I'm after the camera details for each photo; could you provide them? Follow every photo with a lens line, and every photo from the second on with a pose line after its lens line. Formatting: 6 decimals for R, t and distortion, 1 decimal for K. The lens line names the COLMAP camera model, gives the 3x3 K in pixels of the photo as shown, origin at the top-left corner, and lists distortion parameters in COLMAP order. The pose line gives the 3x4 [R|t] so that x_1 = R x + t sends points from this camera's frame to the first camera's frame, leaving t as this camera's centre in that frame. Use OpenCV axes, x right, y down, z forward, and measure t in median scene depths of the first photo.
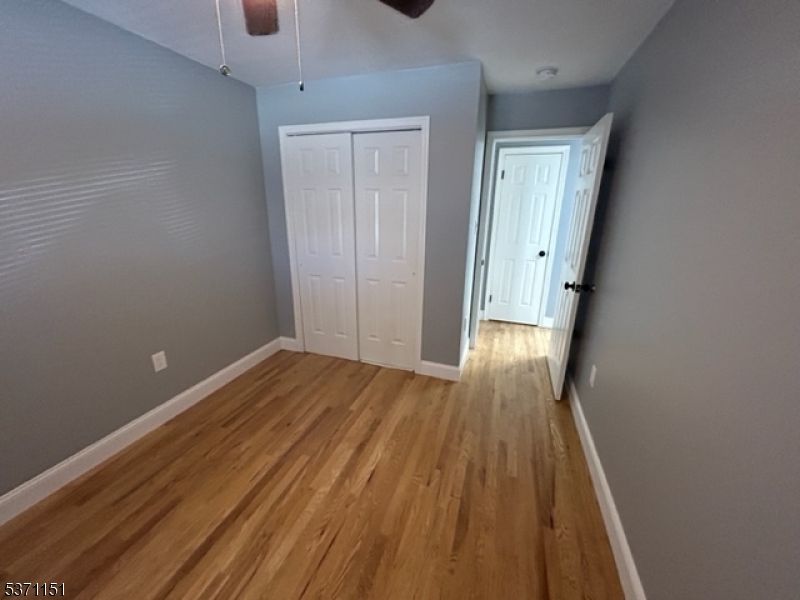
lens RADIAL K [[319.3, 0, 400.0], [0, 319.3, 300.0], [0, 0, 1]] dist [0.001455, 0.000367]
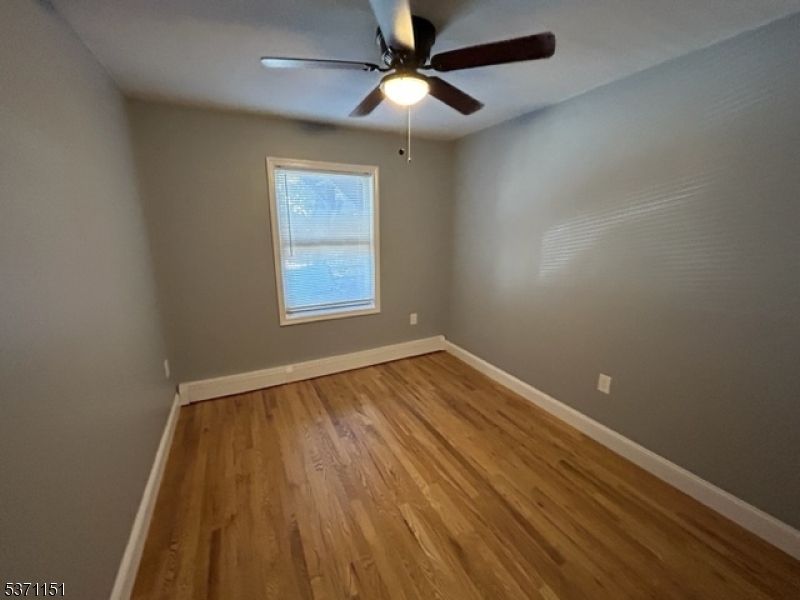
lens RADIAL K [[319.3, 0, 400.0], [0, 319.3, 300.0], [0, 0, 1]] dist [0.001455, 0.000367]
pose [[-0.691048, 0.151695, -0.706711, 0.455572], [-0.227744, 0.882232, 0.412067, -0.372101], [0.685992, 0.445707, -0.575118, 1.183682]]
